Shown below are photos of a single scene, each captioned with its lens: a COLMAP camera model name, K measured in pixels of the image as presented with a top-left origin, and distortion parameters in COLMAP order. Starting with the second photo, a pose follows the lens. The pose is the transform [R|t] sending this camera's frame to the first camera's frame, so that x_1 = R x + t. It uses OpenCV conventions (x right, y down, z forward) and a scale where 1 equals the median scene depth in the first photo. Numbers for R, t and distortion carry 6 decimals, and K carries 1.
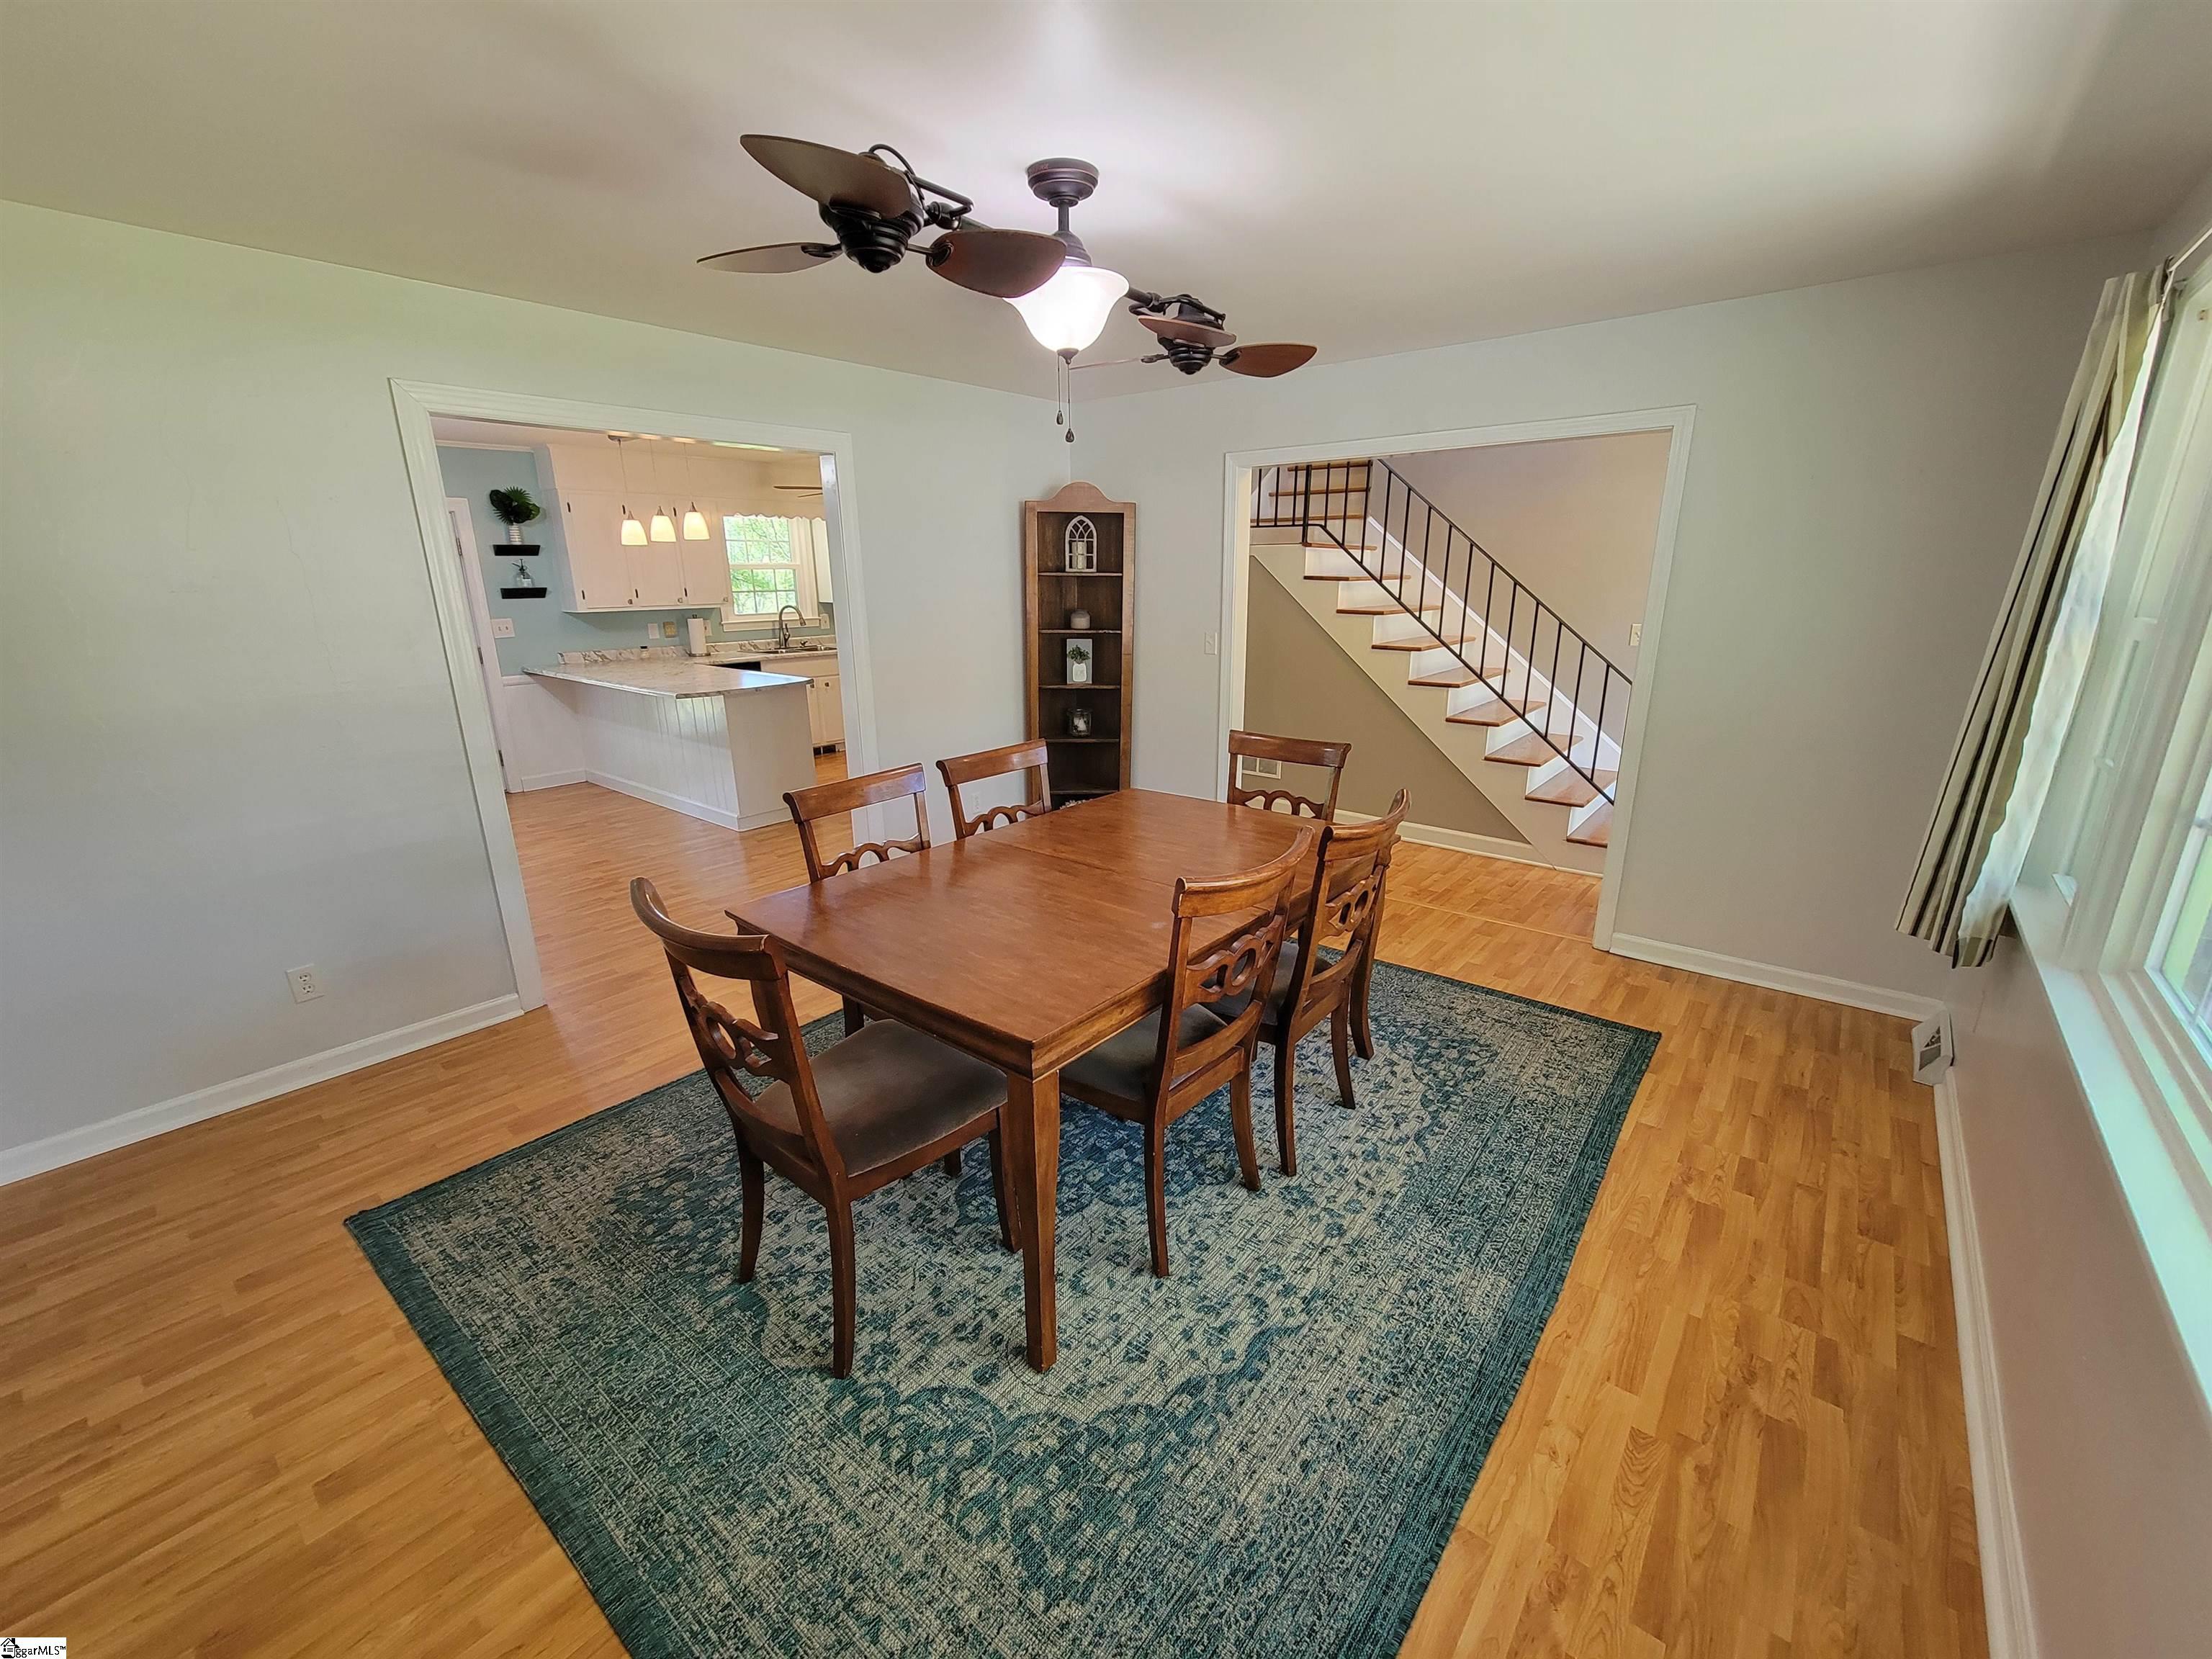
lens RADIAL K [[904.6, 0, 1114.8], [0, 904.6, 832.4], [0, 0, 1]] dist [-0.007004, 0.004628]
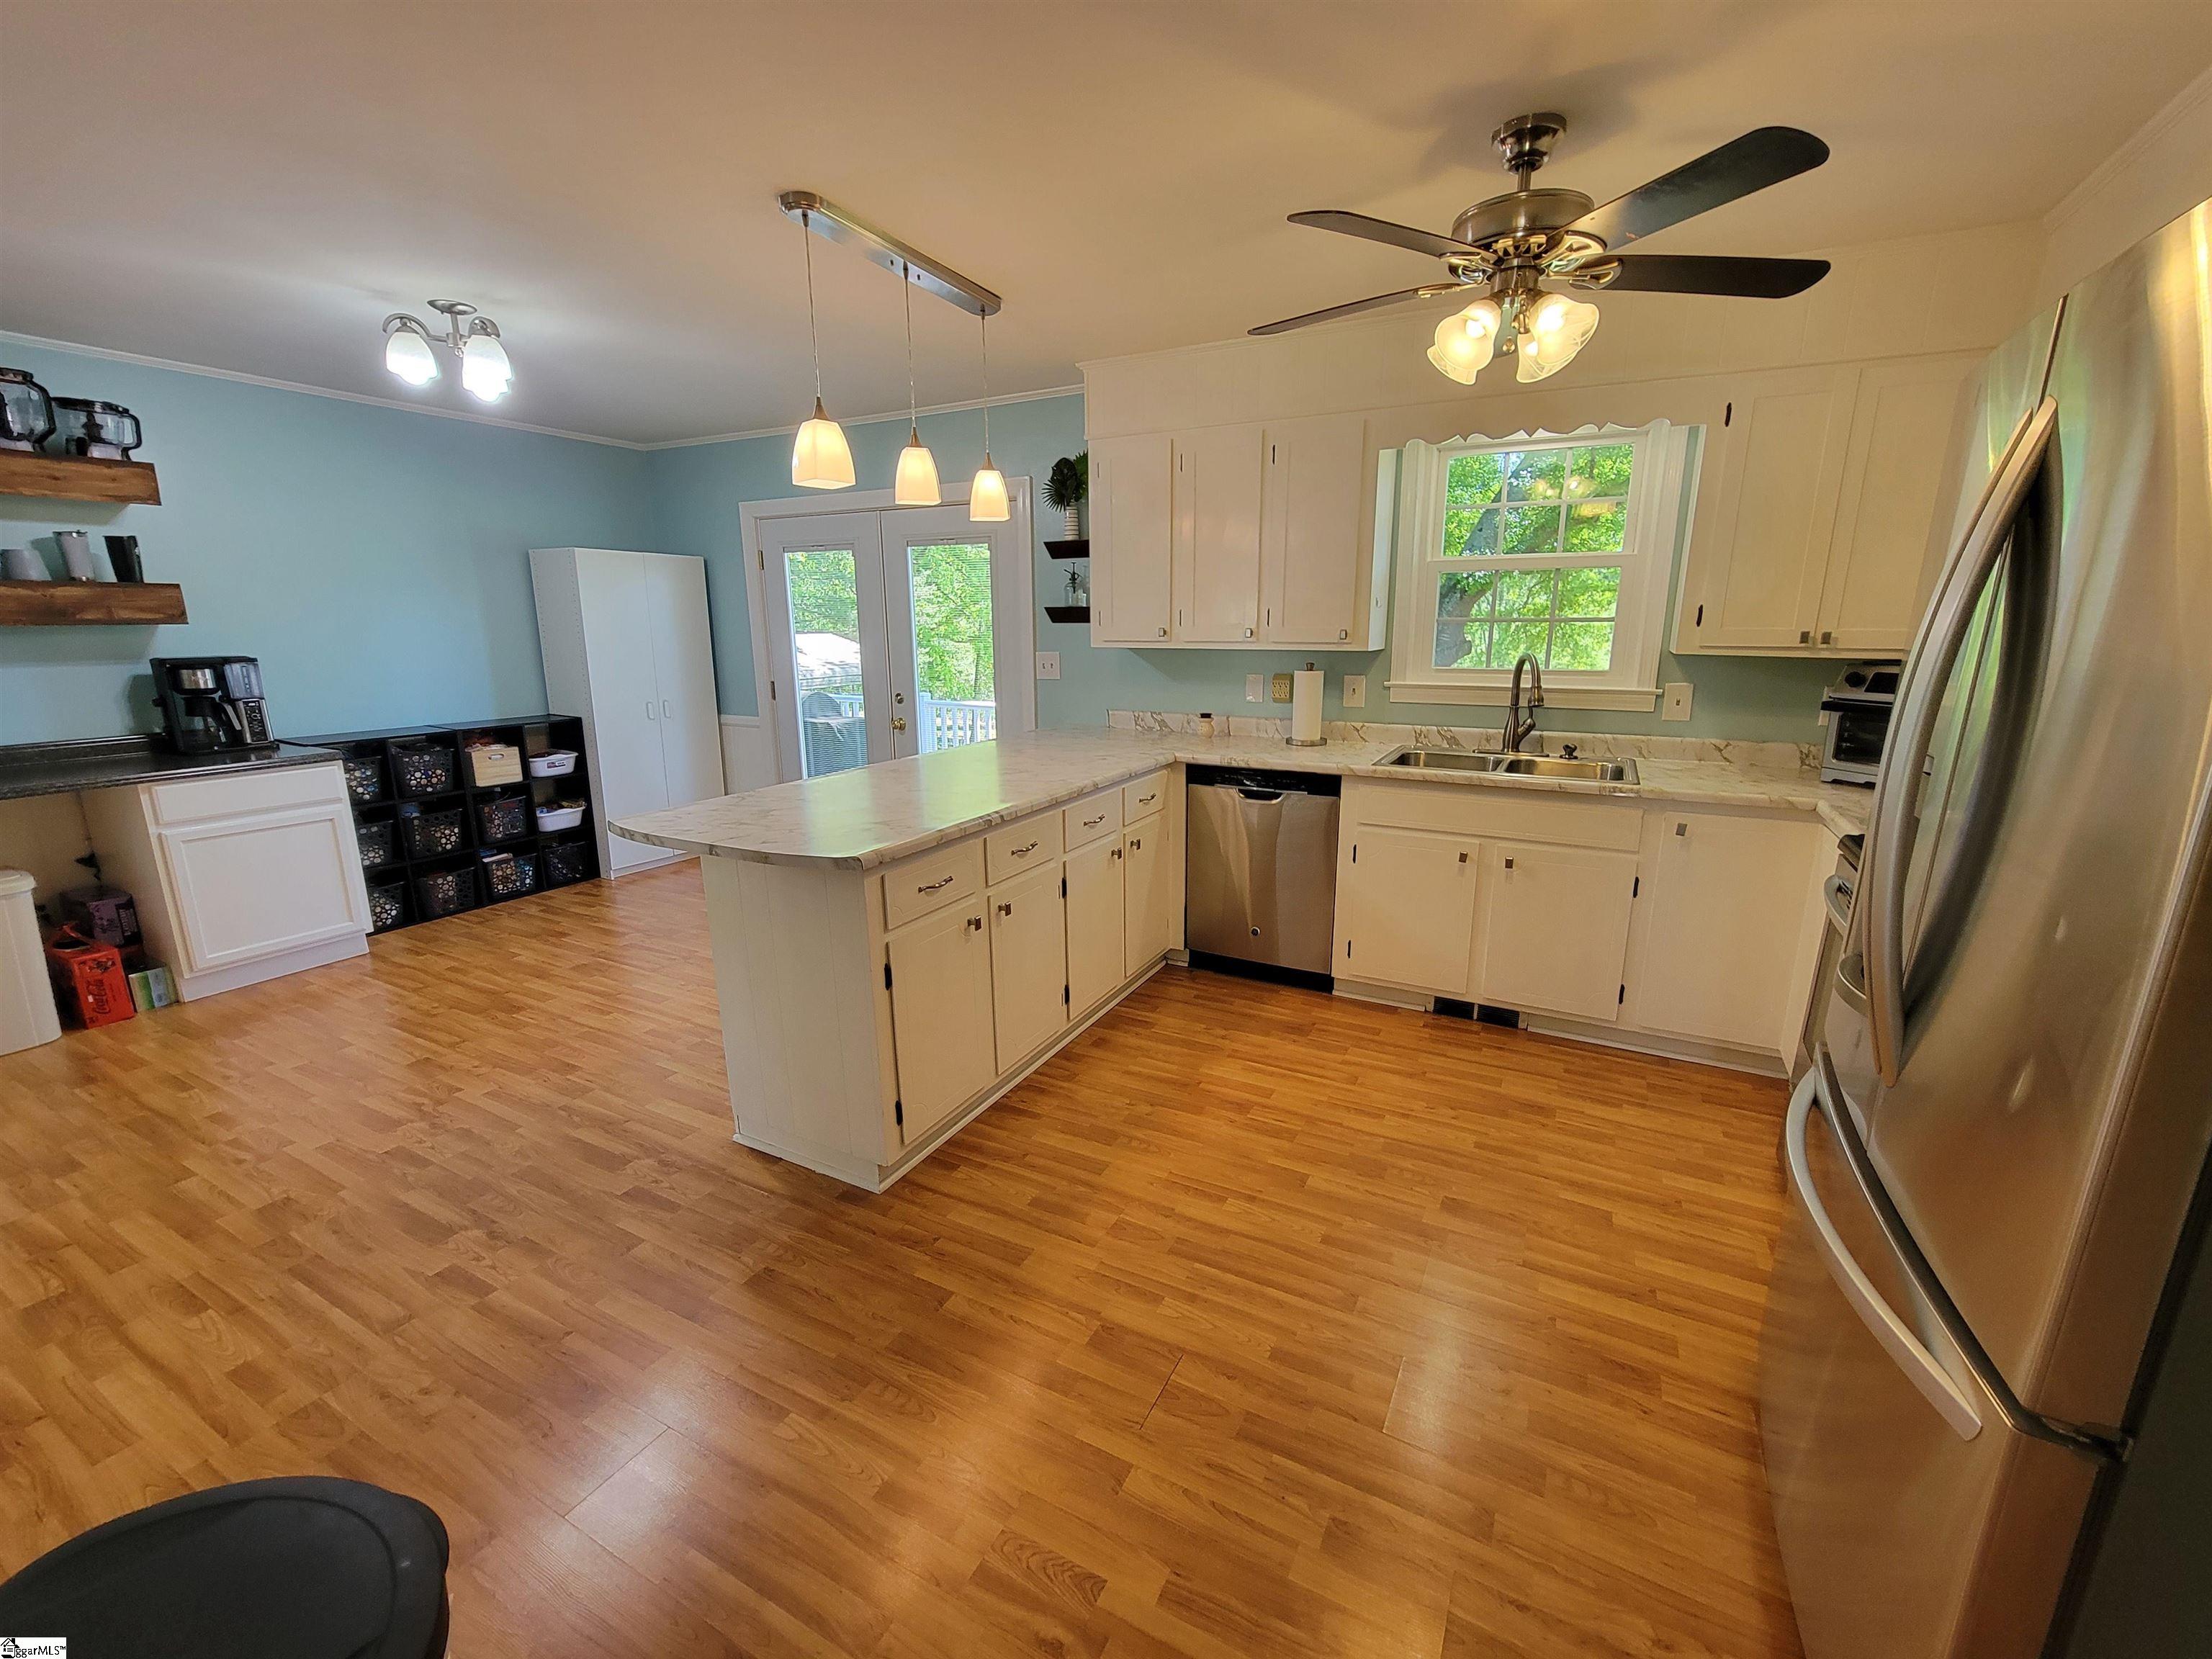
lens RADIAL K [[904.6, 0, 1114.8], [0, 904.6, 832.4], [0, 0, 1]] dist [-0.007004, 0.004628]
pose [[0.201757, 0.235280, -0.950756, 0.030714], [-0.271374, 0.946143, 0.176551, -0.593686], [0.941090, 0.222390, 0.254740, 2.220693]]
